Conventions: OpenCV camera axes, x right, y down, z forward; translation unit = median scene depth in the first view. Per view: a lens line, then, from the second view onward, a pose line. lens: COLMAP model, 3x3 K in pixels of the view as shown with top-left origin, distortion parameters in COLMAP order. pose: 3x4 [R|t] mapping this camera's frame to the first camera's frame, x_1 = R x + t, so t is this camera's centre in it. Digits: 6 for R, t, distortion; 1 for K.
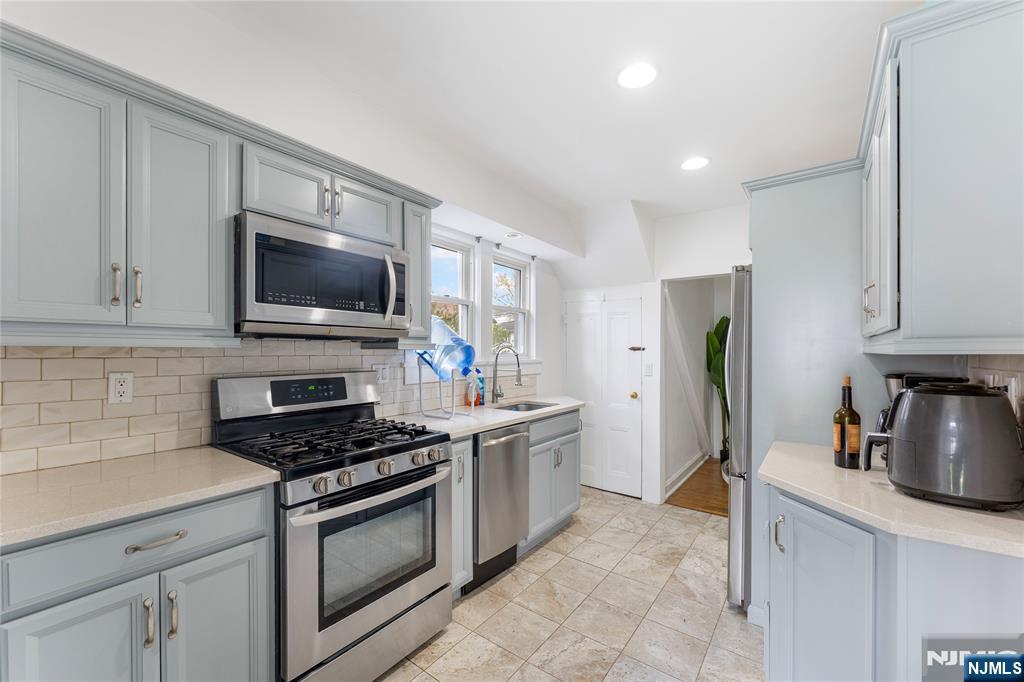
lens RADIAL K [[421.6, 0, 507.7], [0, 421.6, 349.3], [0, 0, 1]] dist [-0.001313, -0.000078]
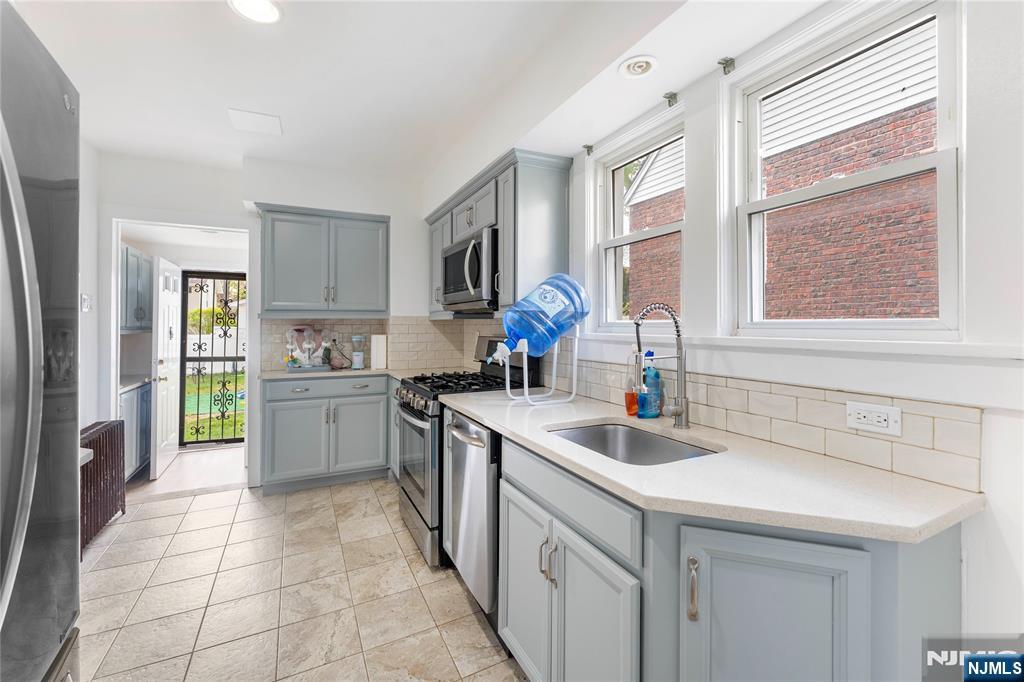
lens RADIAL K [[421.6, 0, 508.2], [0, 421.6, 332.7], [0, 0, 1]] dist [-0.001313, -0.000078]
pose [[-0.456604, -0.000186, -0.889670, 0.756378], [0.003586, 0.999991, -0.002049, 0.040521], [0.889663, -0.004126, -0.456599, 1.698616]]
